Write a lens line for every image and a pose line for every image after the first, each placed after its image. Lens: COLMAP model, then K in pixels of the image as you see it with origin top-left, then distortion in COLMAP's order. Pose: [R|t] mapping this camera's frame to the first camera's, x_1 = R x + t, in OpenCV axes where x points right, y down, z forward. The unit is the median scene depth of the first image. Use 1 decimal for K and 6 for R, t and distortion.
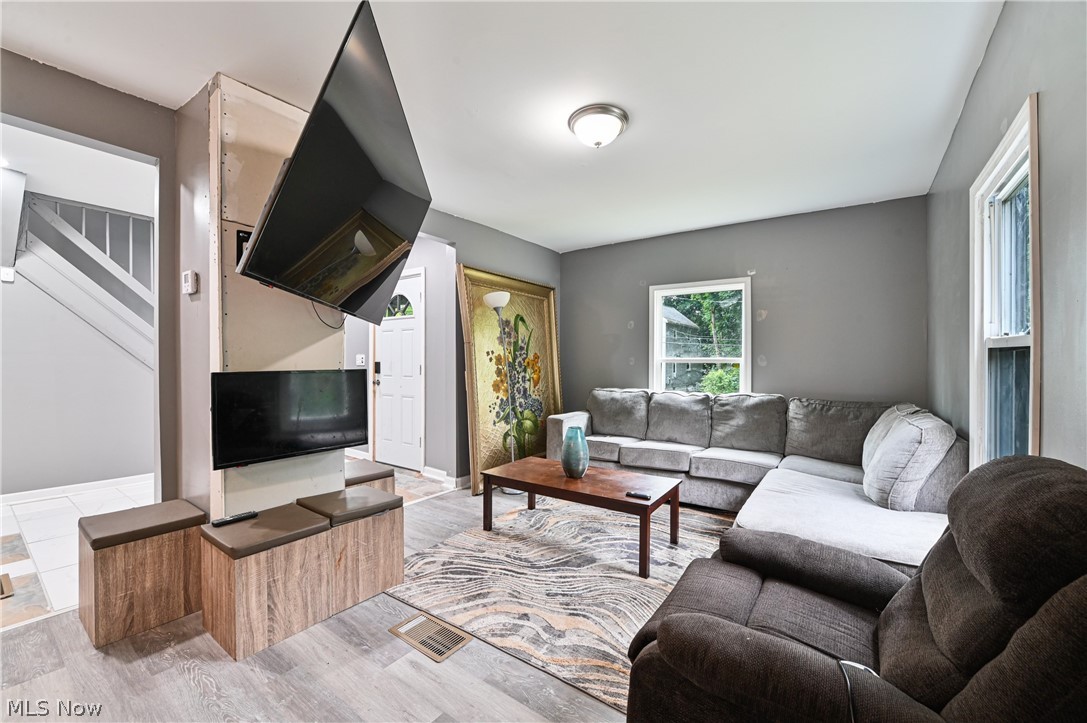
lens RADIAL K [[432.3, 0, 535.8], [0, 432.3, 364.0], [0, 0, 1]] dist [-0.006687, -0.000017]
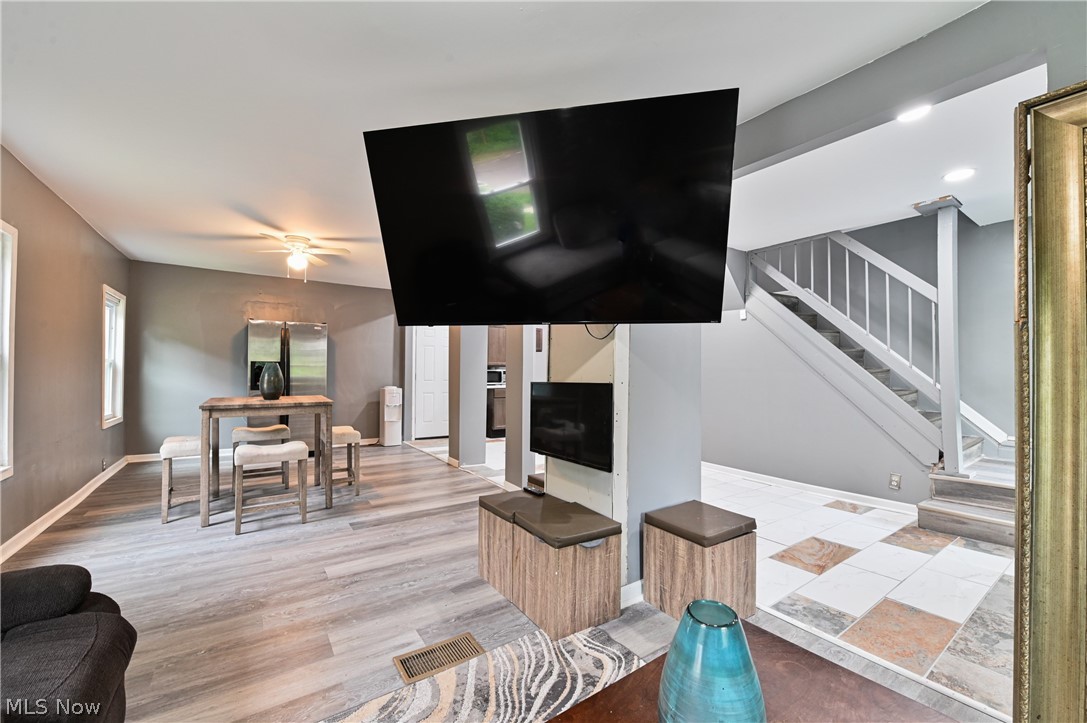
lens RADIAL K [[436.3, 0, 541.8], [0, 436.3, 363.5], [0, 0, 1]] dist [-0.009511, -0.000285]
pose [[-0.333371, -0.027782, -0.942386, 0.320967], [-0.009712, 0.999614, -0.026034, -0.002729], [0.942746, 0.000474, -0.333512, 0.804318]]
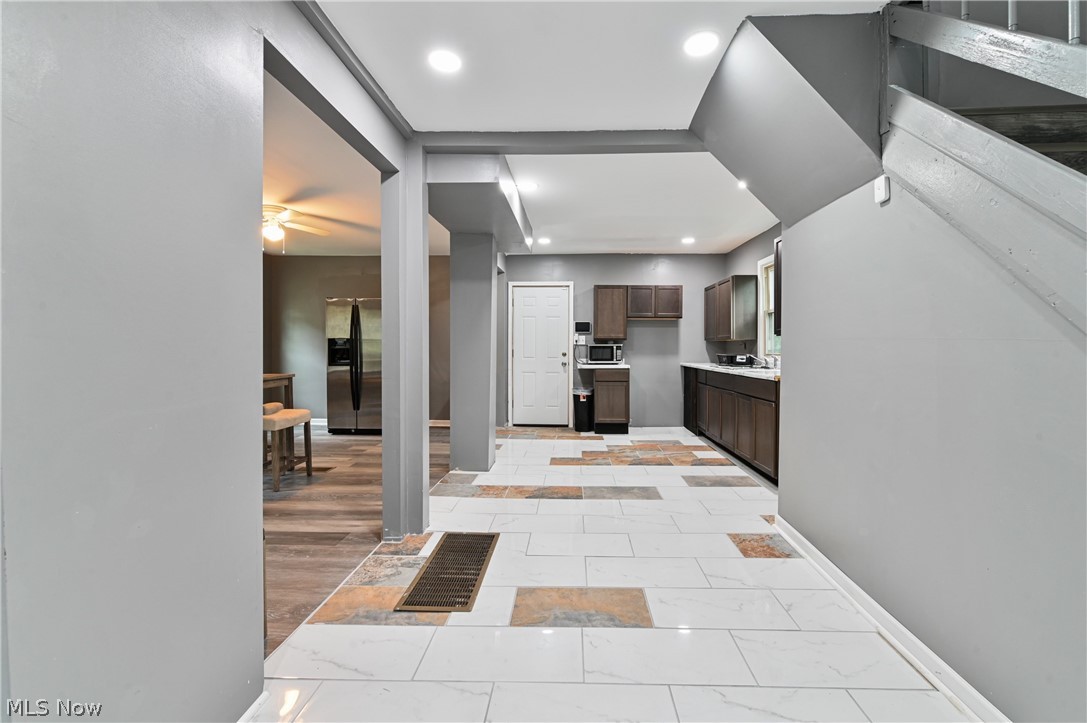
lens RADIAL K [[442.1, 0, 562.7], [0, 442.1, 347.6], [0, 0, 1]] dist [-0.000732, -0.000072]
pose [[-0.824336, -0.005883, -0.566071, -0.574340], [-0.007738, 0.999970, 0.000875, -0.013479], [0.566049, 0.005101, -0.824356, 1.156852]]
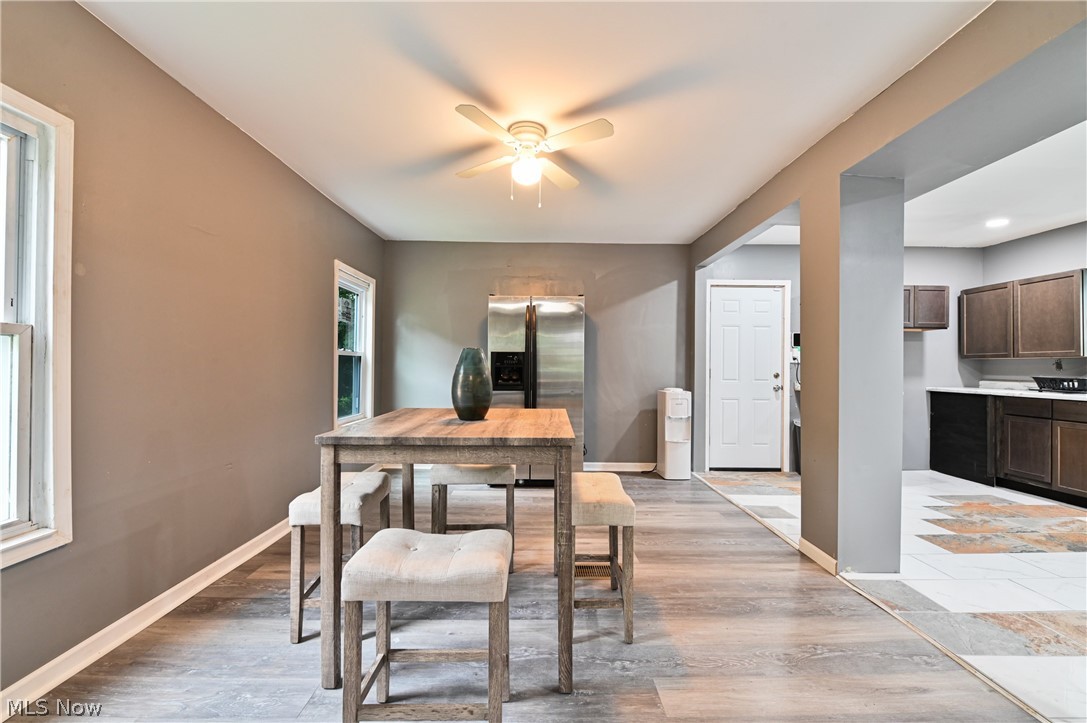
lens RADIAL K [[429.9, 0, 541.9], [0, 429.9, 363.5], [0, 0, 1]] dist [-0.009317, -0.000074]
pose [[-0.802095, -0.014269, -0.597025, -0.219018], [-0.013121, 0.999894, -0.006269, -0.004063], [0.597052, 0.002805, -0.802198, 0.305995]]
